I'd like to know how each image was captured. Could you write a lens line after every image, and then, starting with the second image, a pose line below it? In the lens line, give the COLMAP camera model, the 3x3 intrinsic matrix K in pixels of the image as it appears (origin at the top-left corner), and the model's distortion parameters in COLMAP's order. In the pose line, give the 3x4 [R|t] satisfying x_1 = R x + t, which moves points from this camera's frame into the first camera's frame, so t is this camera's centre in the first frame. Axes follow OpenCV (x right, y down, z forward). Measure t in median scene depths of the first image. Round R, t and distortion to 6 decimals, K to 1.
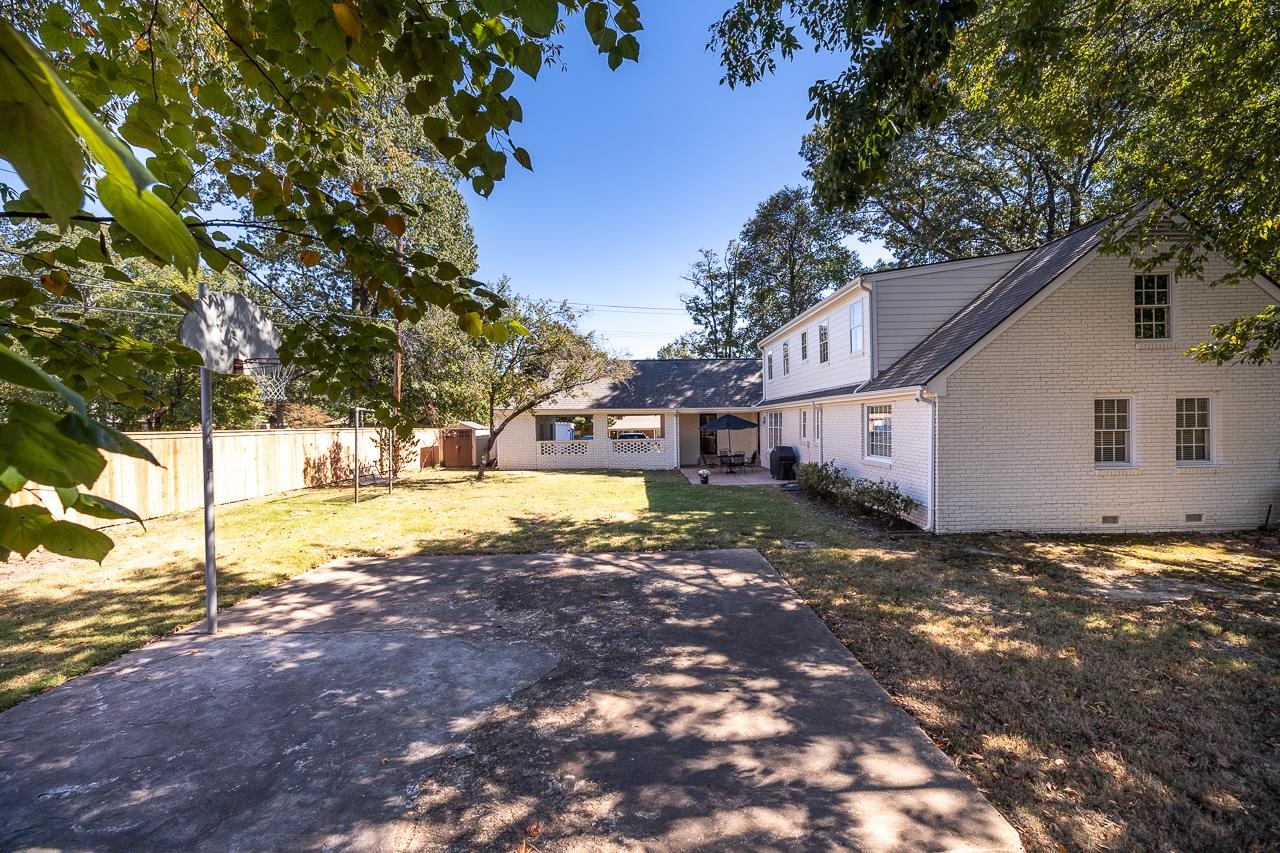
lens RADIAL K [[544.6, 0, 640.0], [0, 544.6, 426.5], [0, 0, 1]] dist [-0.002031, -0.000032]
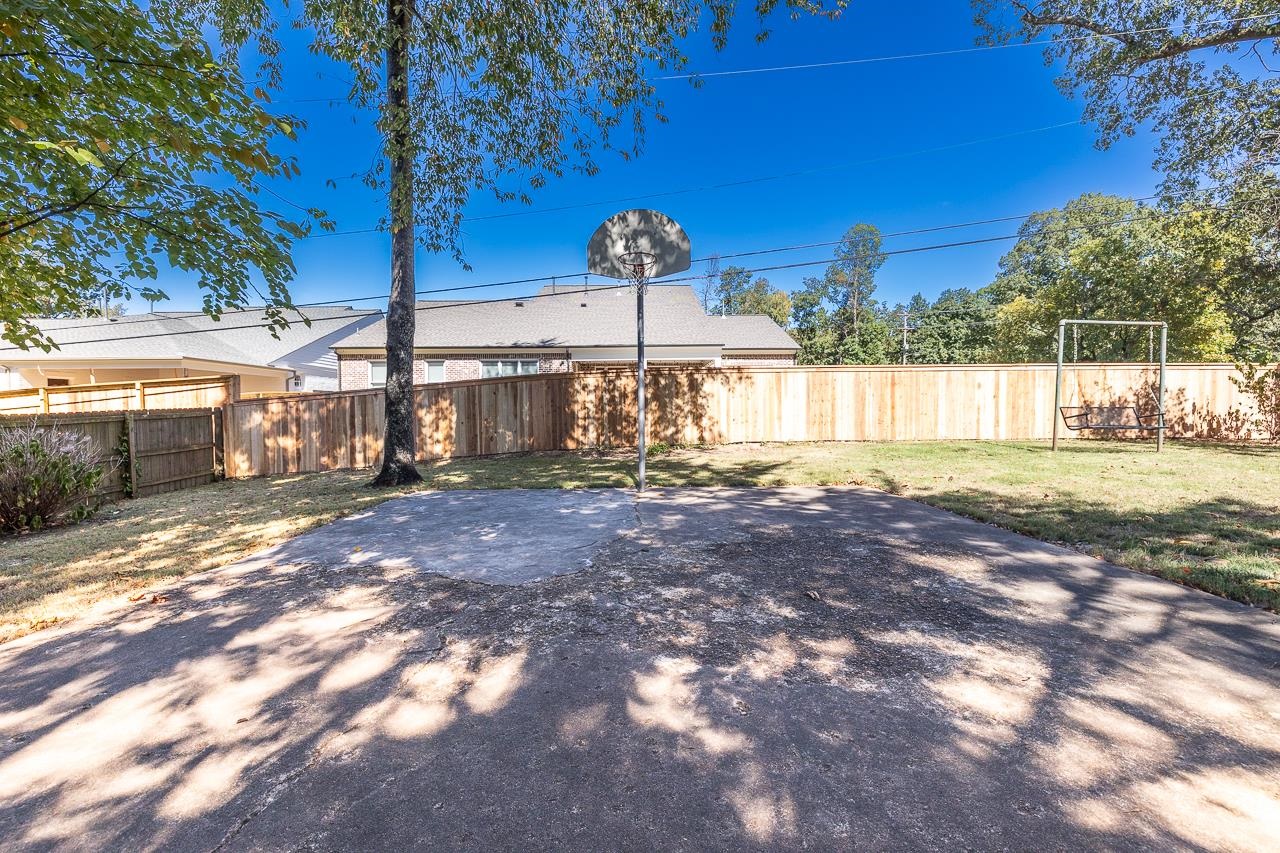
lens RADIAL K [[544.6, 0, 640.0], [0, 544.6, 426.5], [0, 0, 1]] dist [-0.002031, -0.000032]
pose [[-0.009112, 0.037833, -0.999243, 0.423540], [-0.004881, 0.999270, 0.037878, 0.175195], [0.999947, 0.005222, -0.008920, 0.966708]]
